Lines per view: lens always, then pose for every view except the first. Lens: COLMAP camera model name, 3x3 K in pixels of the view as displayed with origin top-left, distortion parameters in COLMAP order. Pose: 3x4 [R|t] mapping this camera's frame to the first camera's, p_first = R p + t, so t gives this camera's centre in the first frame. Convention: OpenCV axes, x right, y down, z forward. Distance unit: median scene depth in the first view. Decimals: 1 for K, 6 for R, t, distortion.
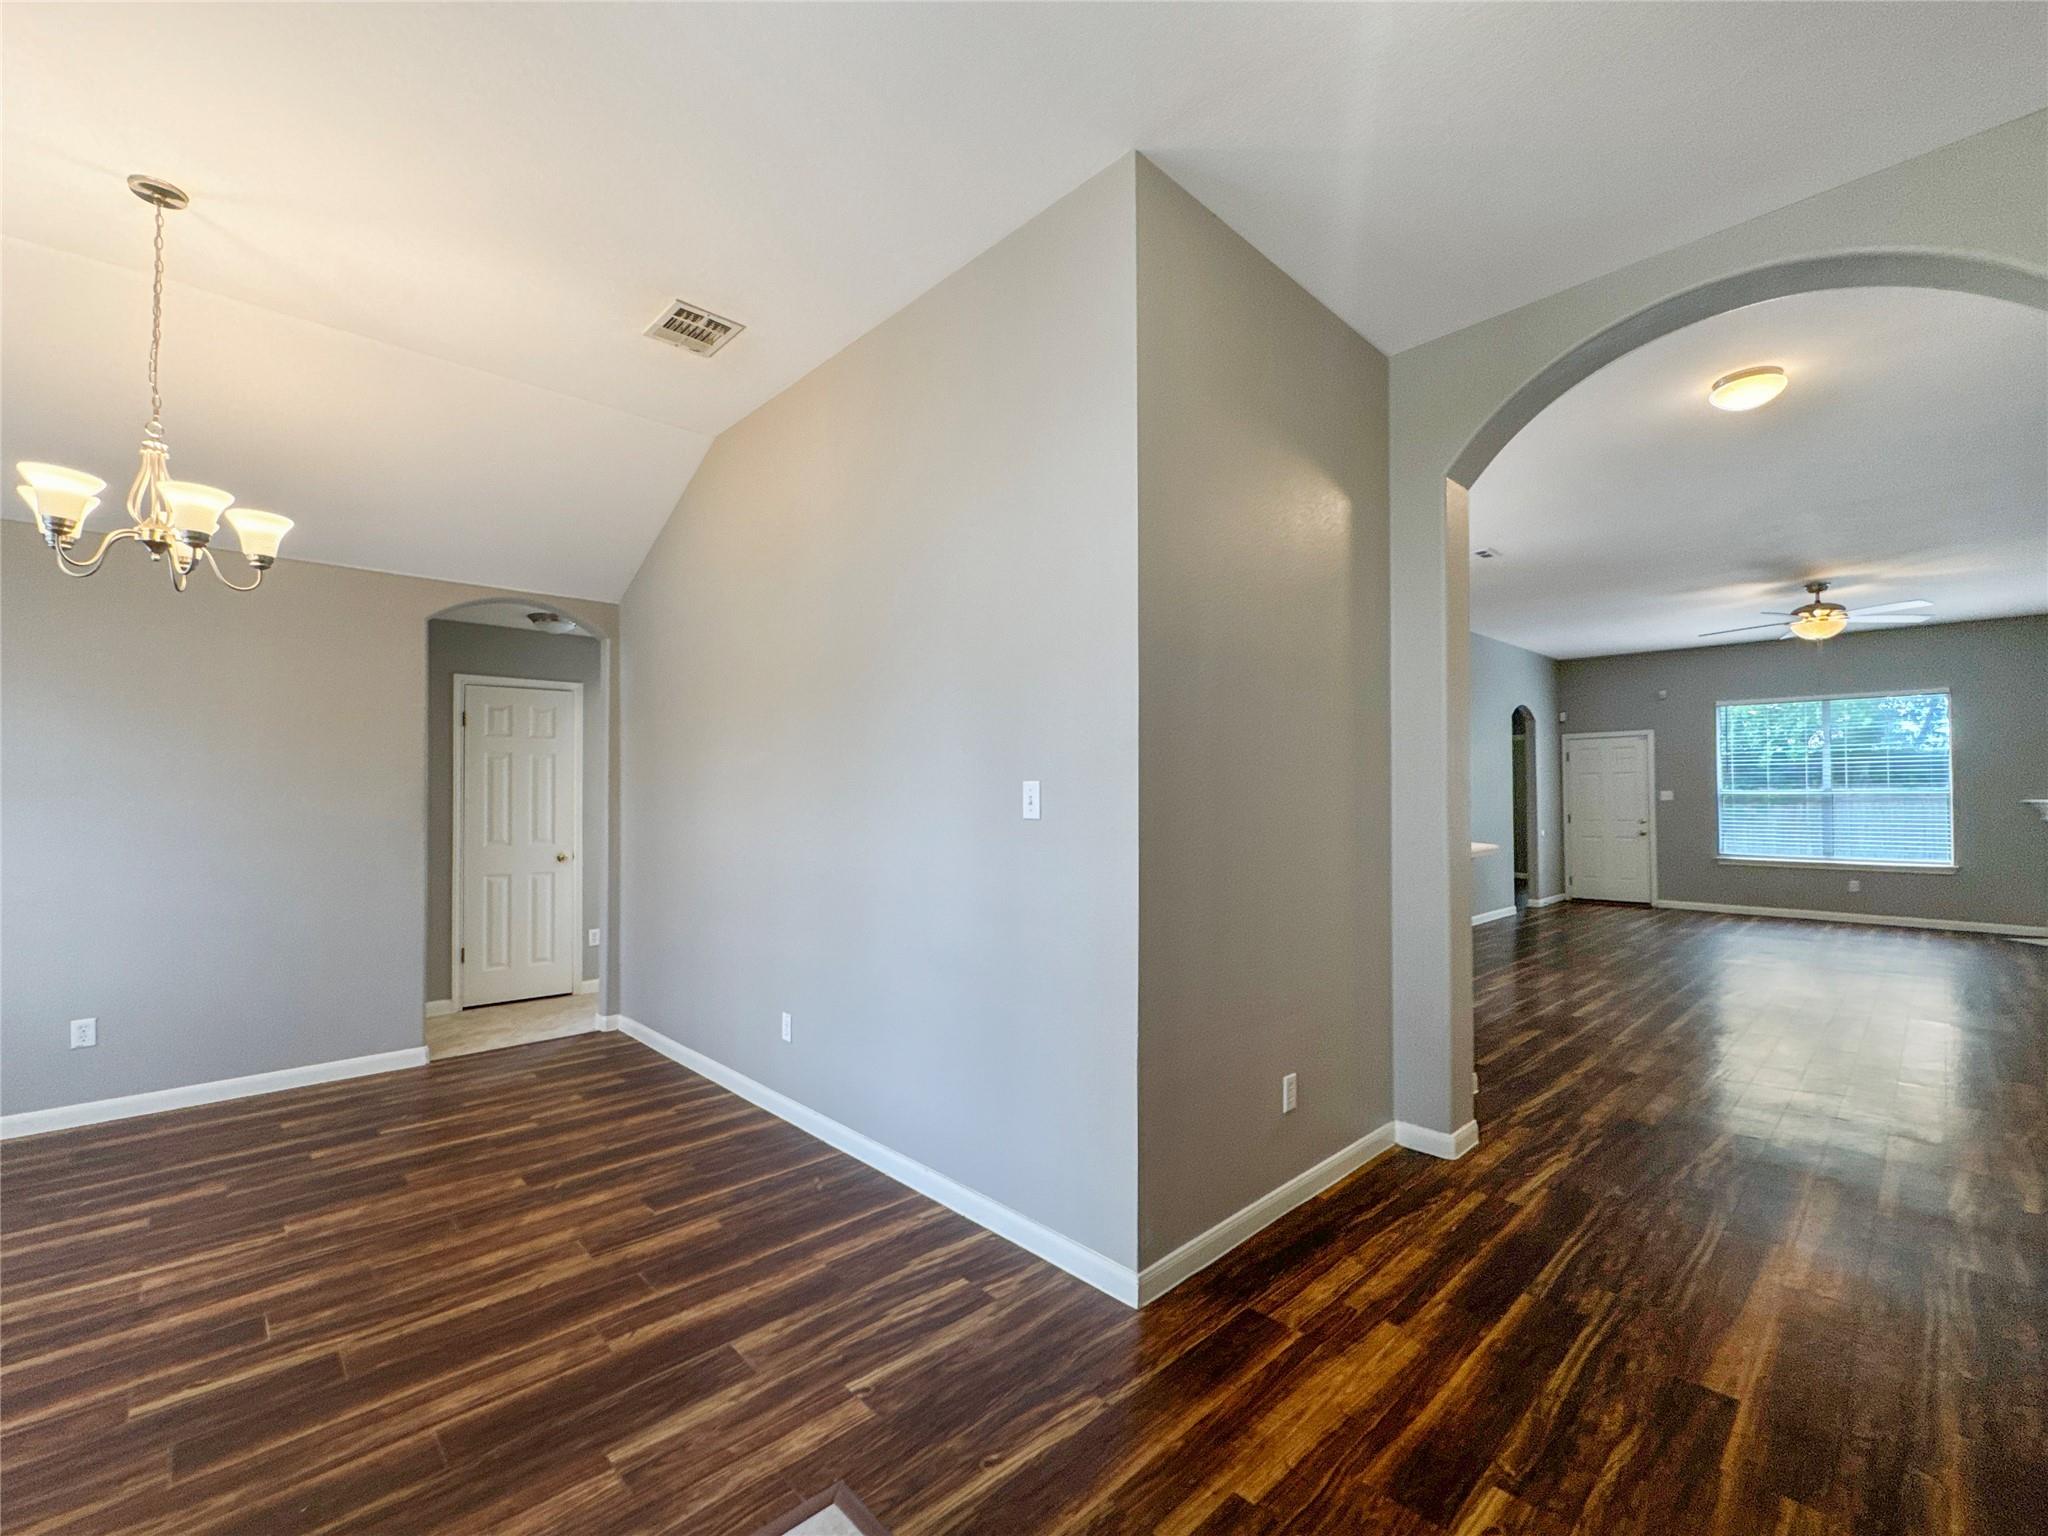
lens RADIAL K [[859.9, 0, 957.7], [0, 859.9, 785.9], [0, 0, 1]] dist [-0.004232, 0.000364]
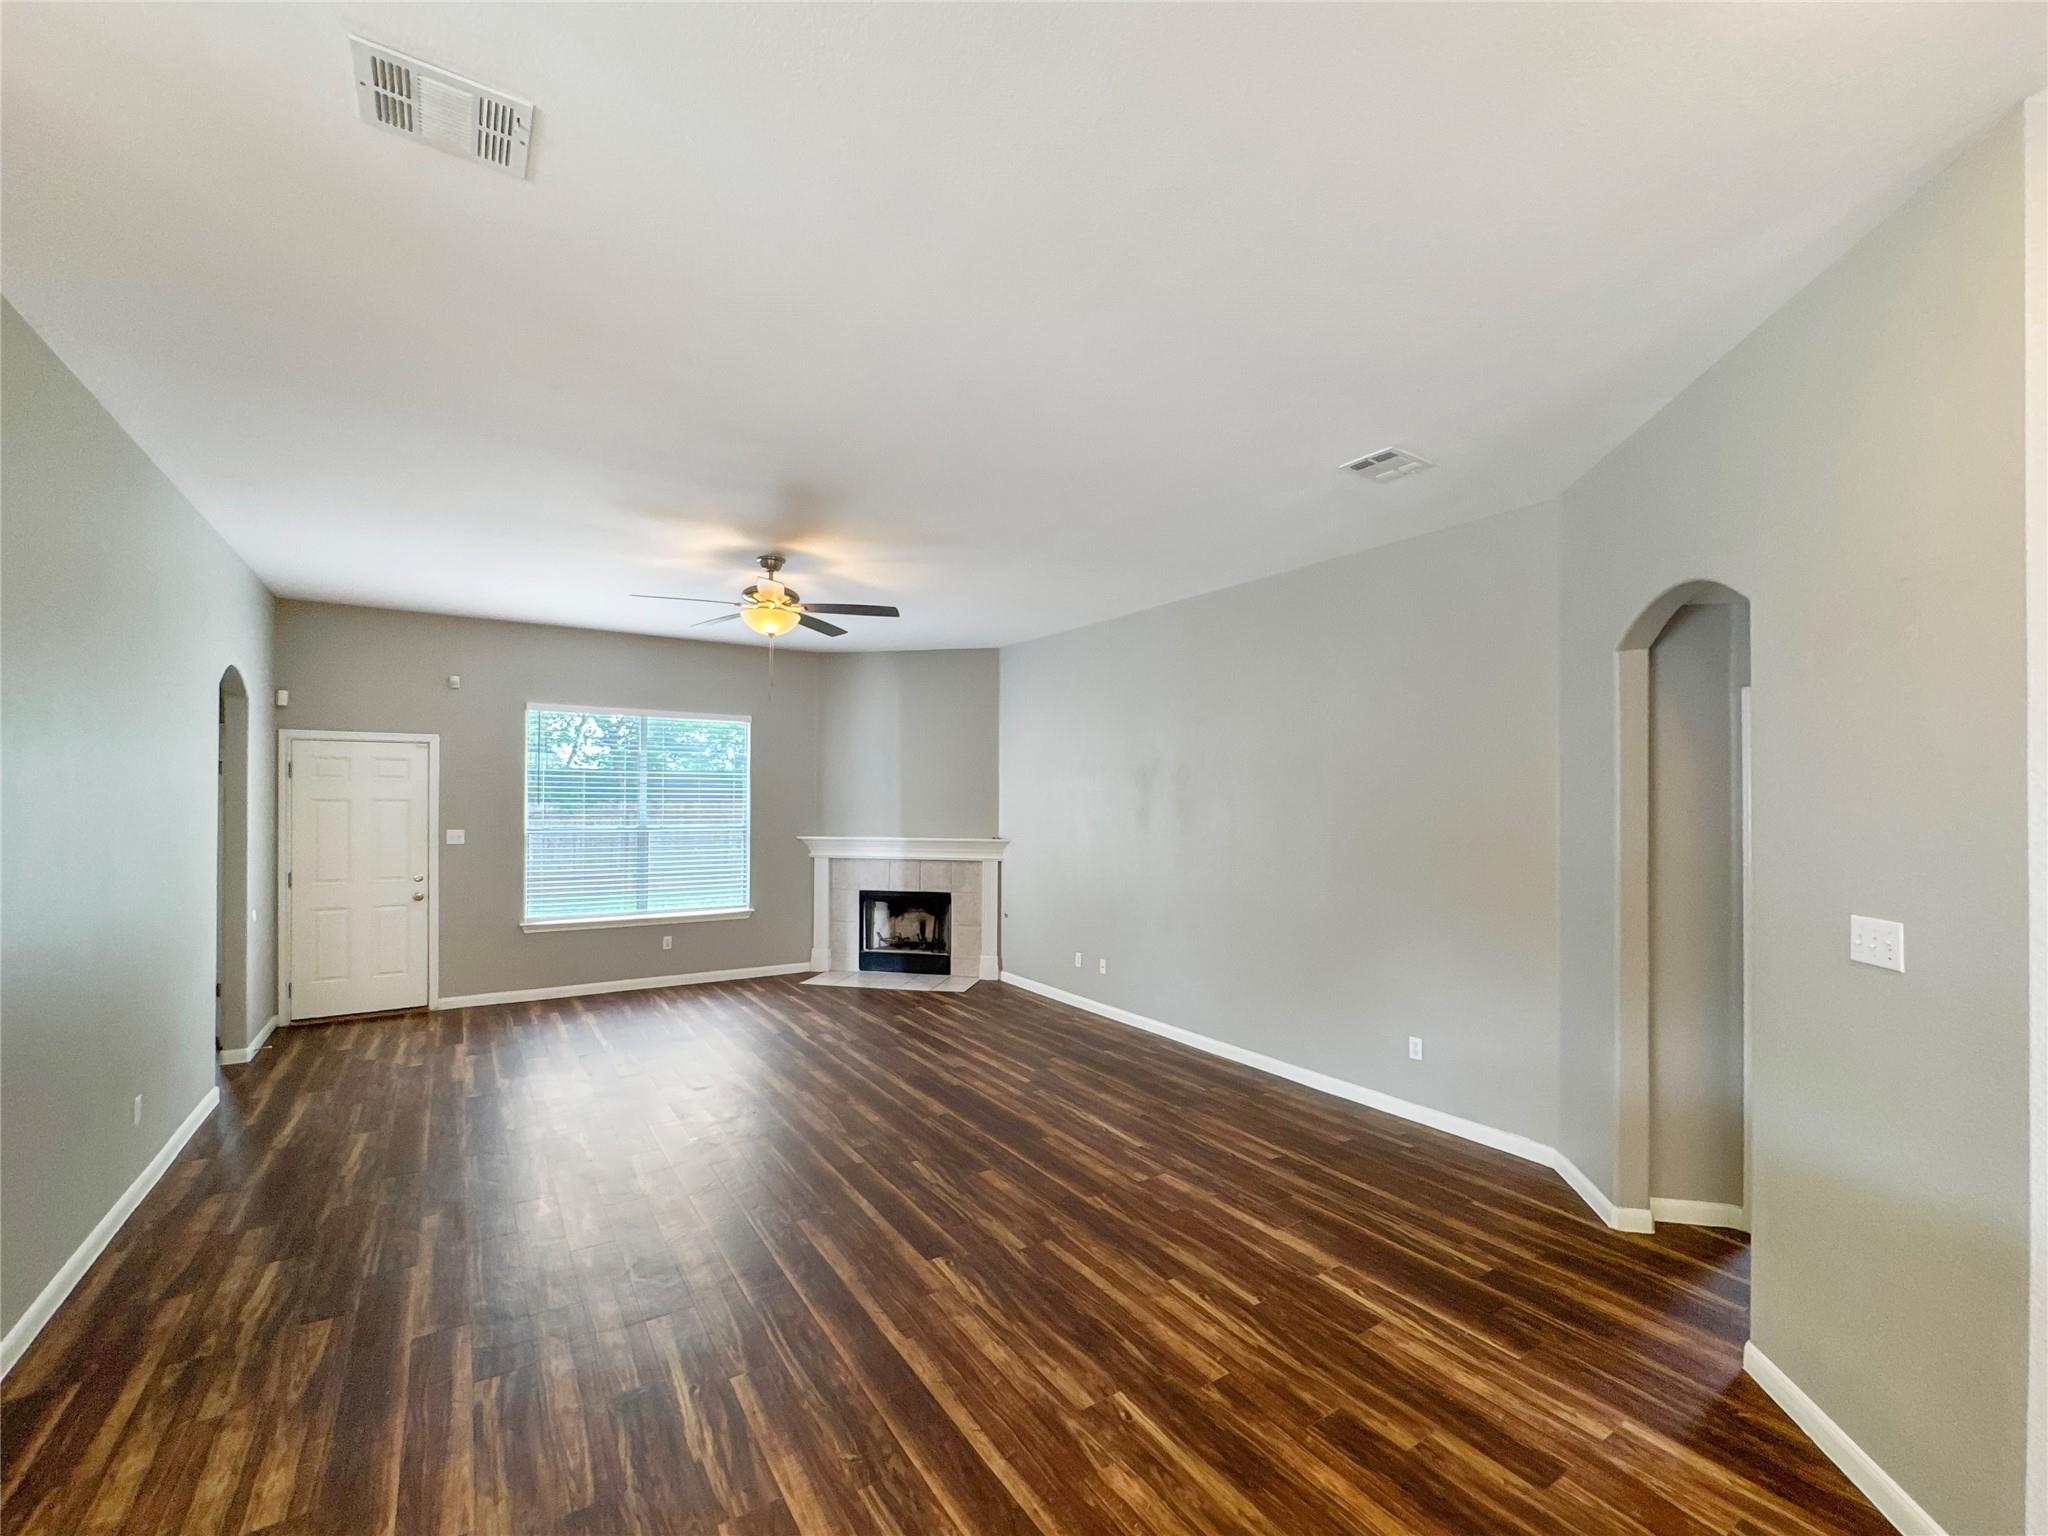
lens RADIAL K [[859.9, 0, 1042.9], [0, 859.9, 782.9], [0, 0, 1]] dist [-0.004232, 0.000364]
pose [[0.121931, 0.021139, 0.992313, 0.331014], [-0.017067, 0.999670, -0.019198, -0.035124], [-0.992392, -0.014595, 0.122251, 0.682187]]
